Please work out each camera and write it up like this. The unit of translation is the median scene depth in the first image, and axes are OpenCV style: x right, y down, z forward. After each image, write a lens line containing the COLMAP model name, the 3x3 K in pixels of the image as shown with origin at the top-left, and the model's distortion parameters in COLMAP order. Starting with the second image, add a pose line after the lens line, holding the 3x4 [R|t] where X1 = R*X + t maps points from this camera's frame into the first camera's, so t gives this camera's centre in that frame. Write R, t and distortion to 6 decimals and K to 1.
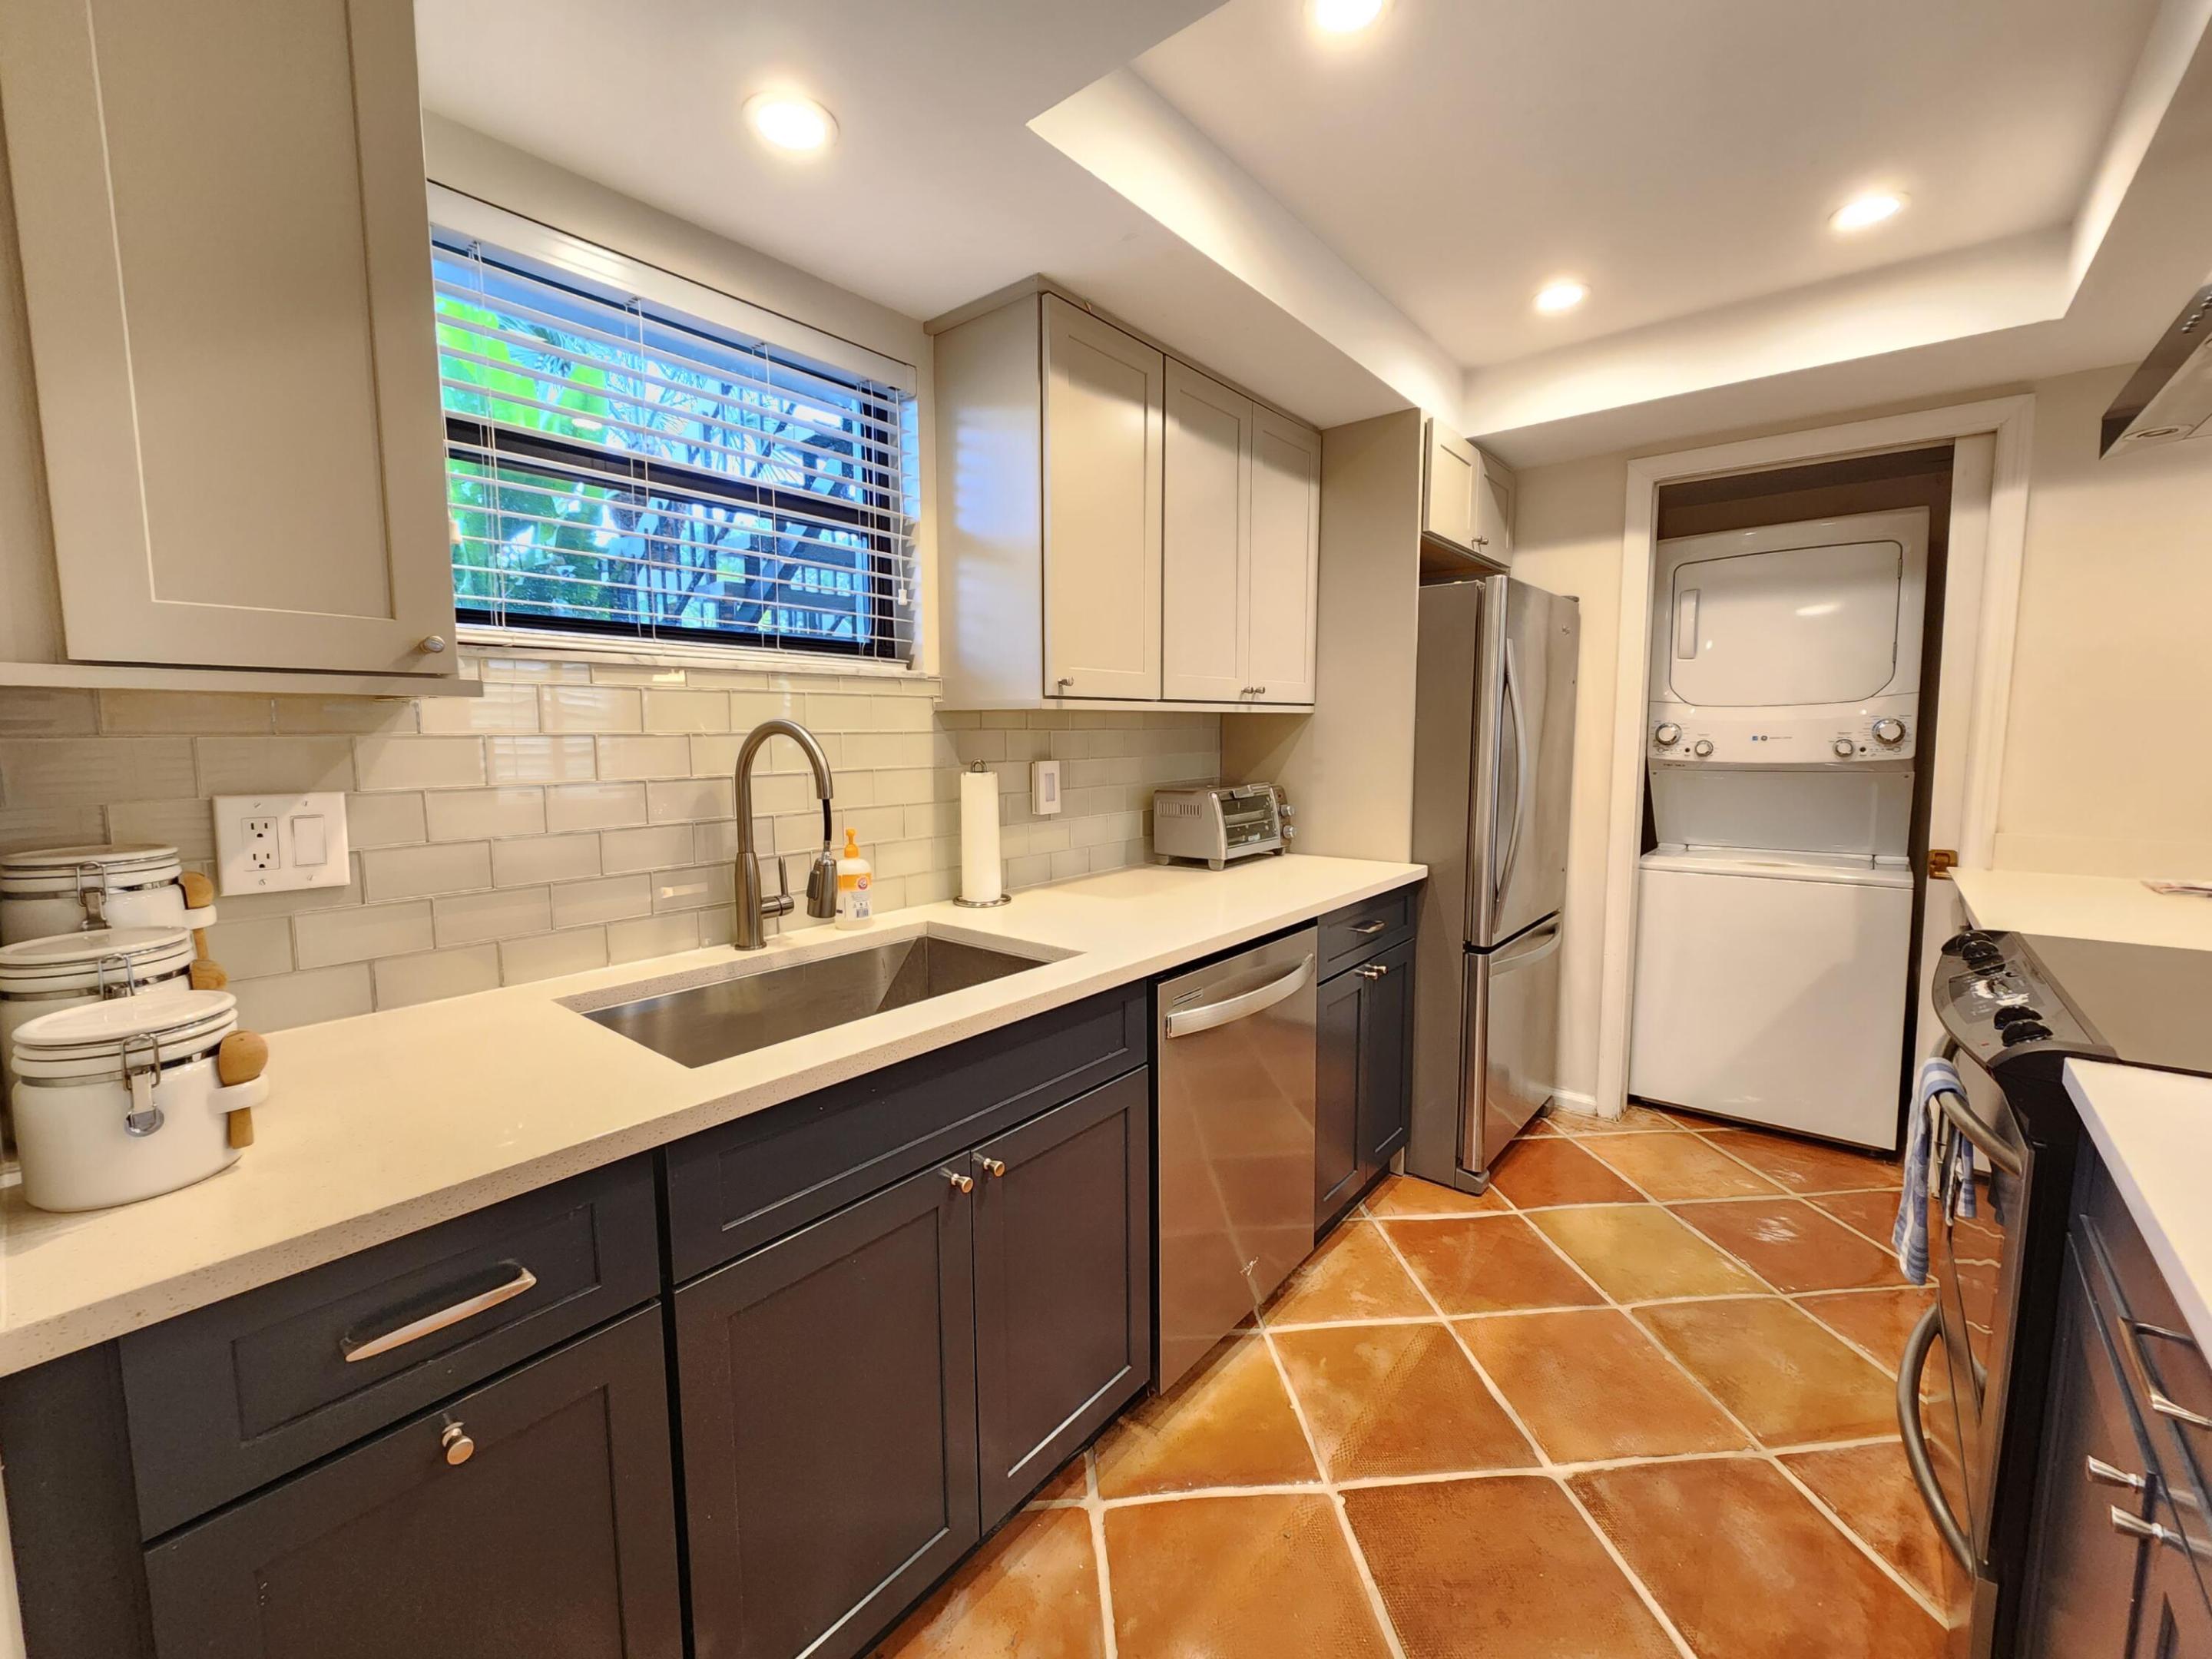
lens RADIAL K [[901.0, 0, 1091.1], [0, 901.0, 826.6], [0, 0, 1]] dist [0.004222, -0.001584]
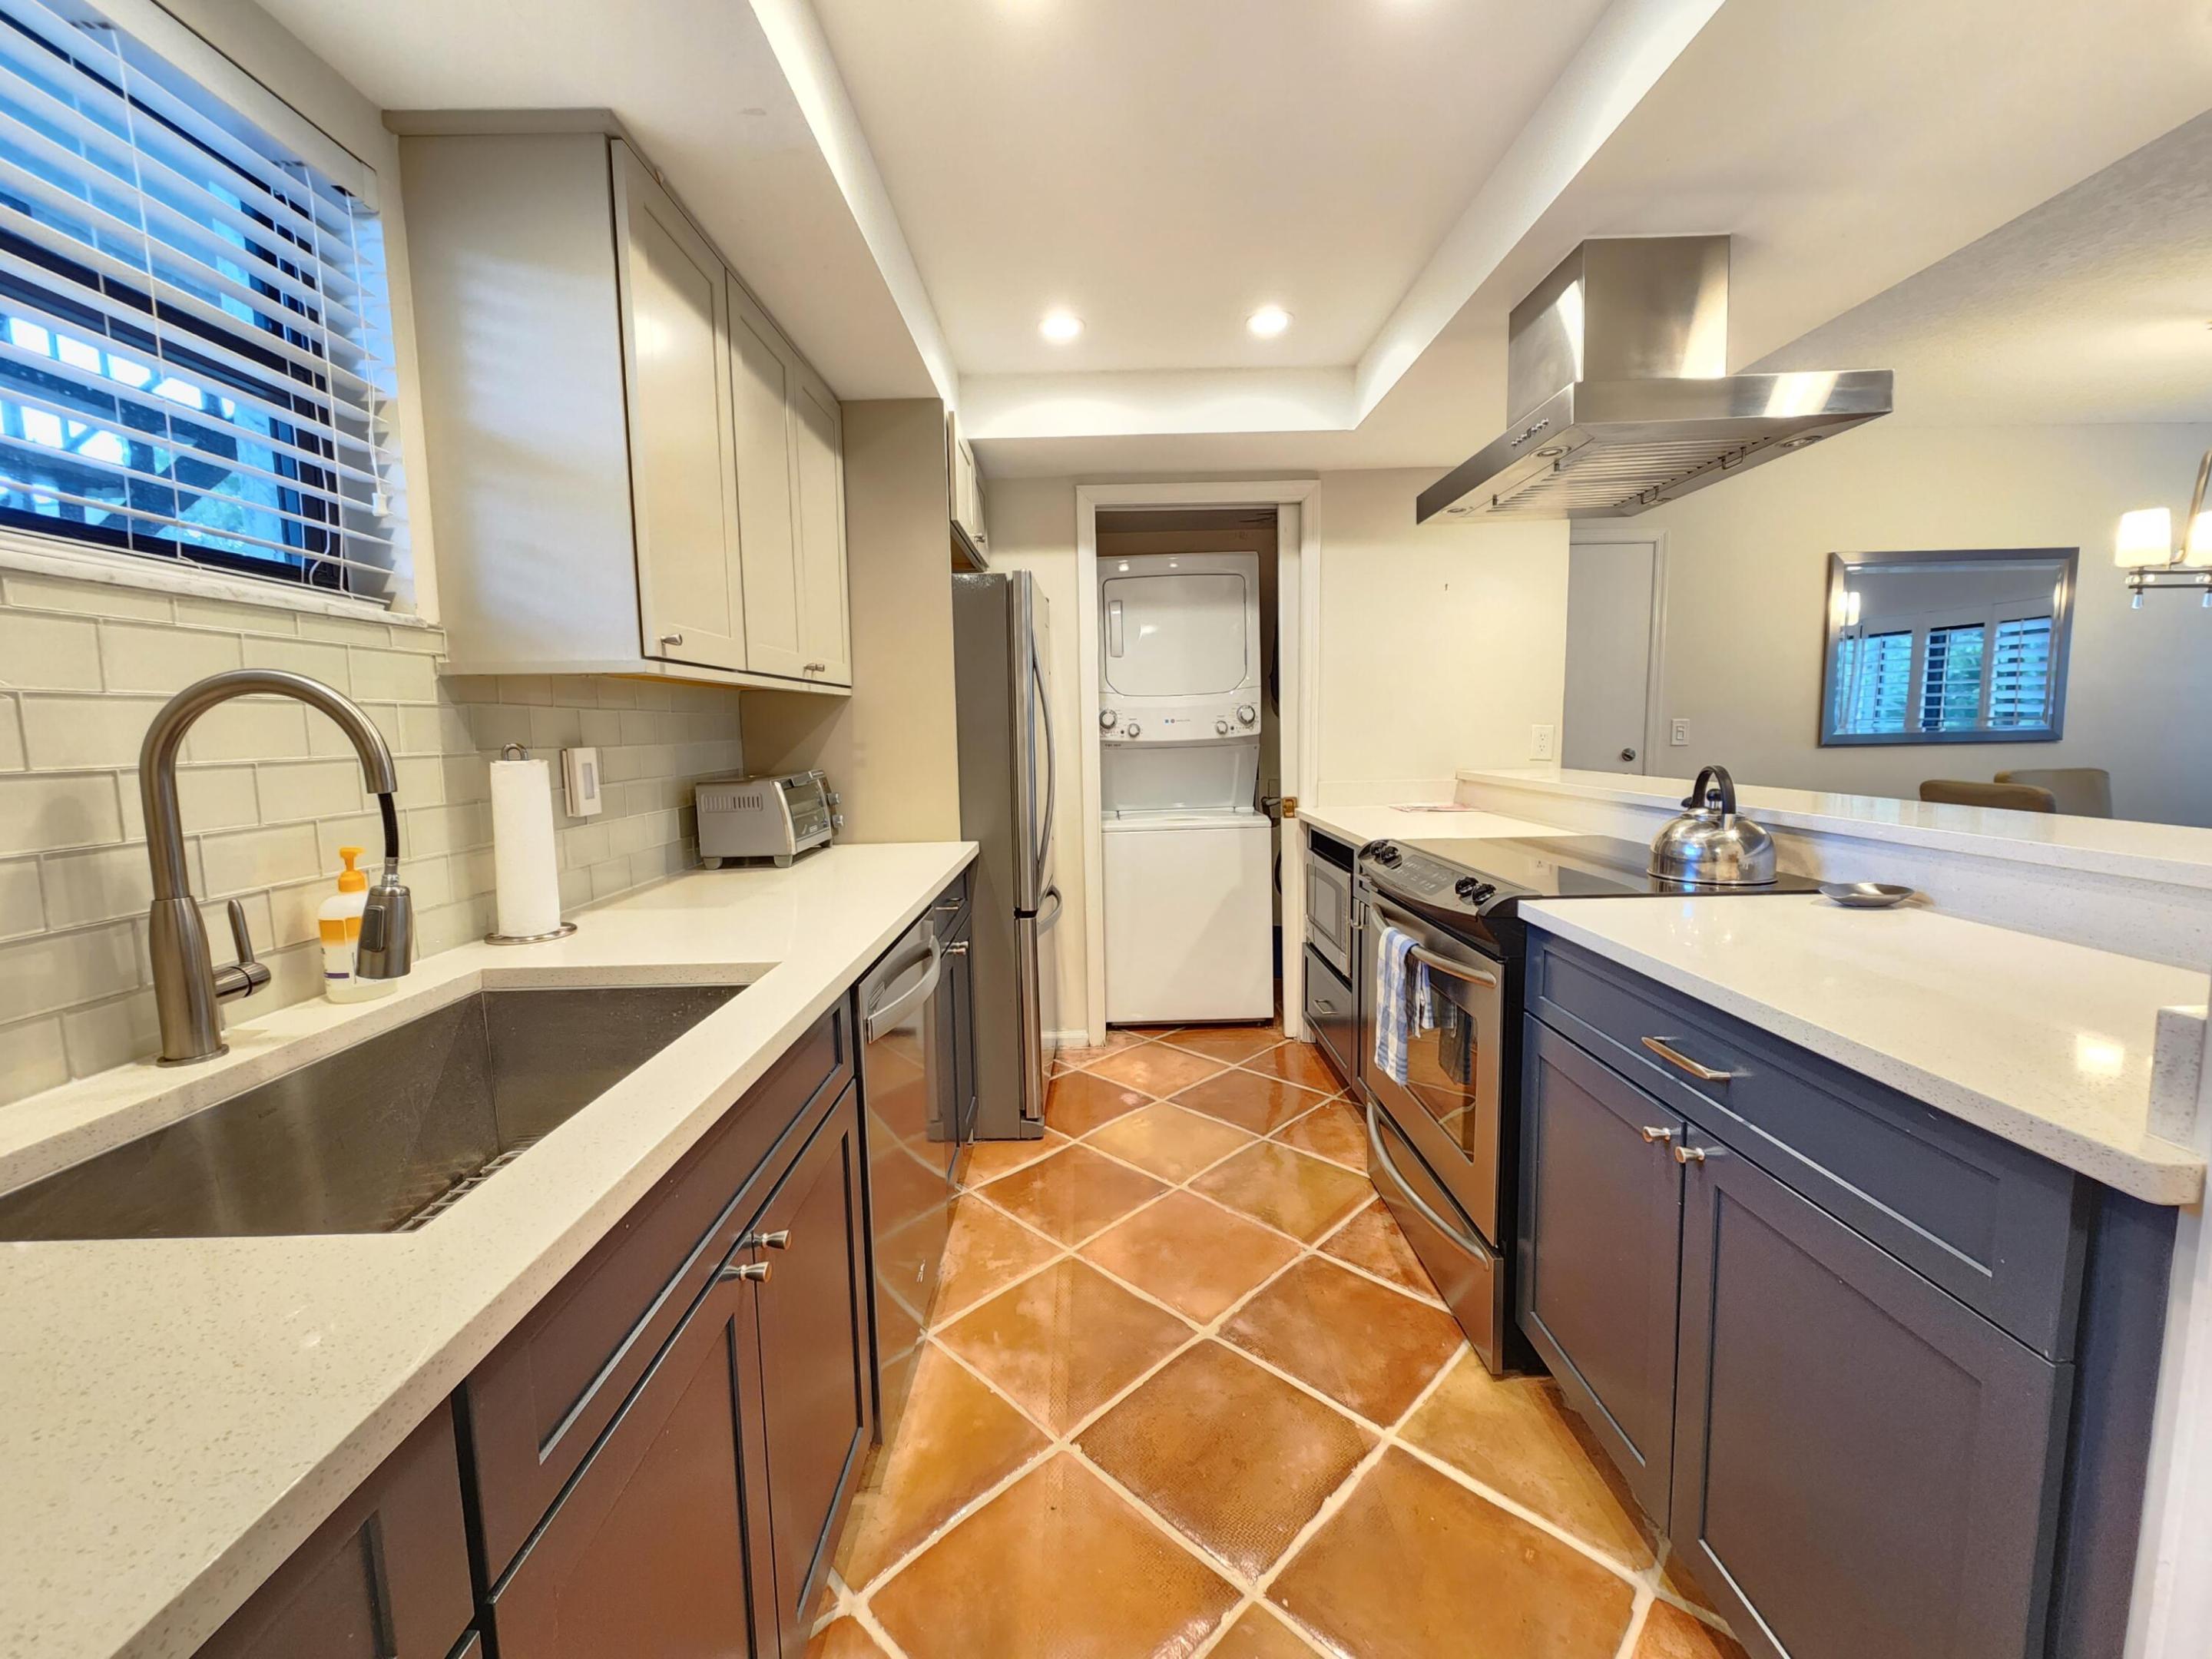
lens RADIAL K [[901.0, 0, 1093.8], [0, 901.0, 824.6], [0, 0, 1]] dist [0.004222, -0.001584]
pose [[0.768915, -0.078968, 0.634455, -0.231084], [0.083835, 0.996228, 0.022394, 0.014579], [-0.633831, 0.035970, 0.772635, 0.130238]]
